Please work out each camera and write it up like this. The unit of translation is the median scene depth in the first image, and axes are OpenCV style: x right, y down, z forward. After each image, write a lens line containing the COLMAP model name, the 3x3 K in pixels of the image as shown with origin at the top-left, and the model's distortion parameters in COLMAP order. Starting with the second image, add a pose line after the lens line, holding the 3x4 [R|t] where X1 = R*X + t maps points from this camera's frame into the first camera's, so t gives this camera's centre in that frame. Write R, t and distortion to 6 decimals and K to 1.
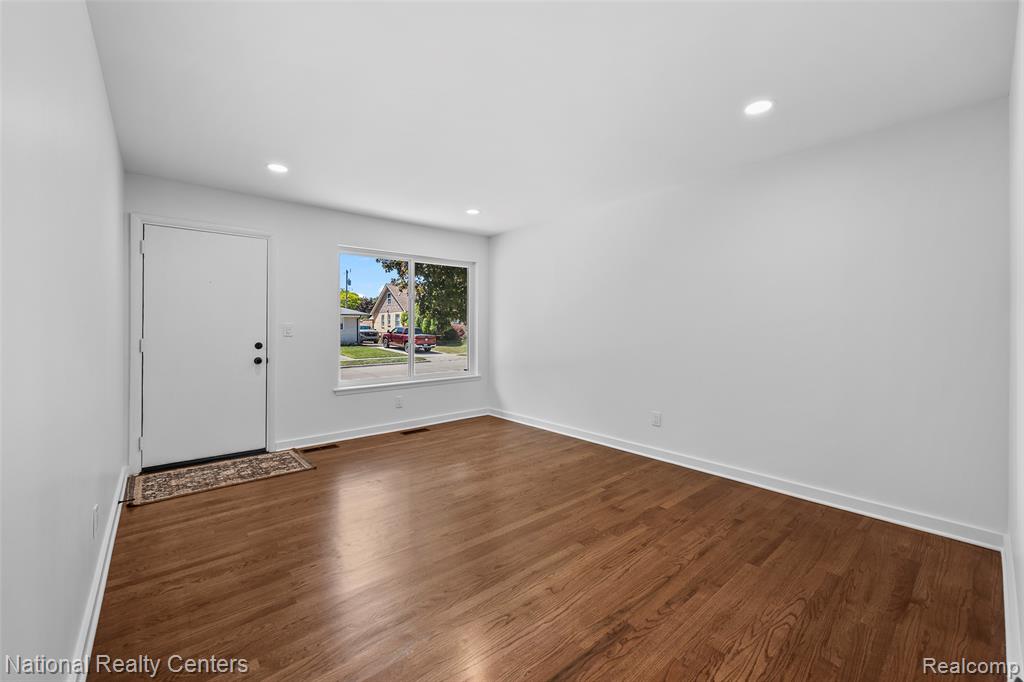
lens RADIAL K [[412.1, 0, 509.2], [0, 412.1, 332.1], [0, 0, 1]] dist [-0.003013, 0.000519]
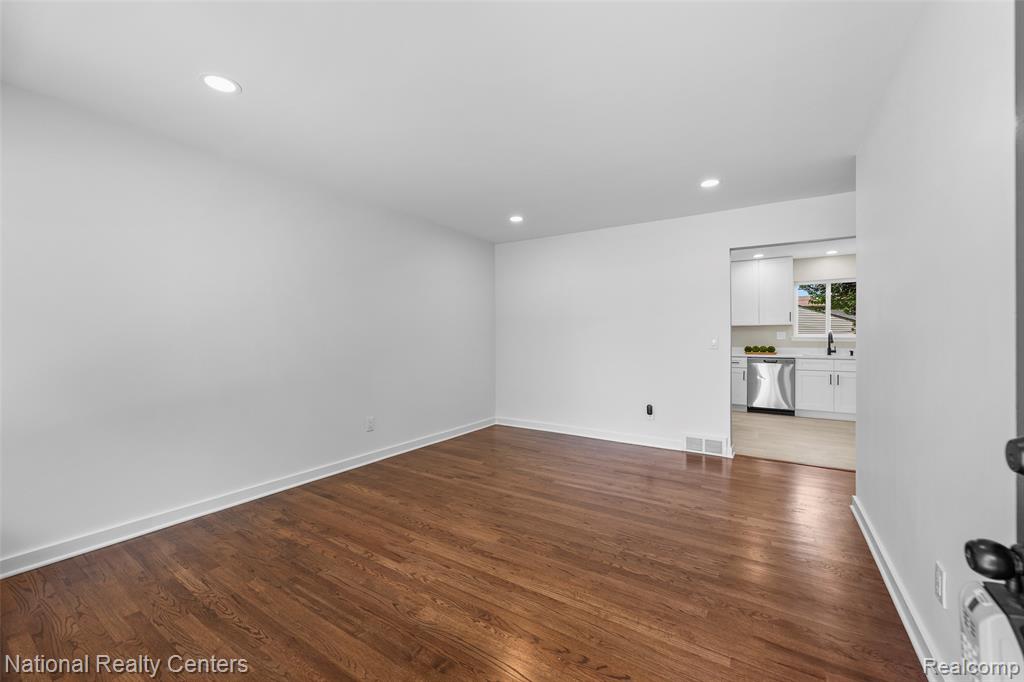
lens RADIAL K [[412.1, 0, 506.9], [0, 412.1, 339.2], [0, 0, 1]] dist [-0.003013, 0.000519]
pose [[-0.286700, -0.004651, 0.958009, -0.897377], [0.010643, 0.999911, 0.008039, -0.008564], [-0.957961, 0.012501, -0.286625, 1.184106]]
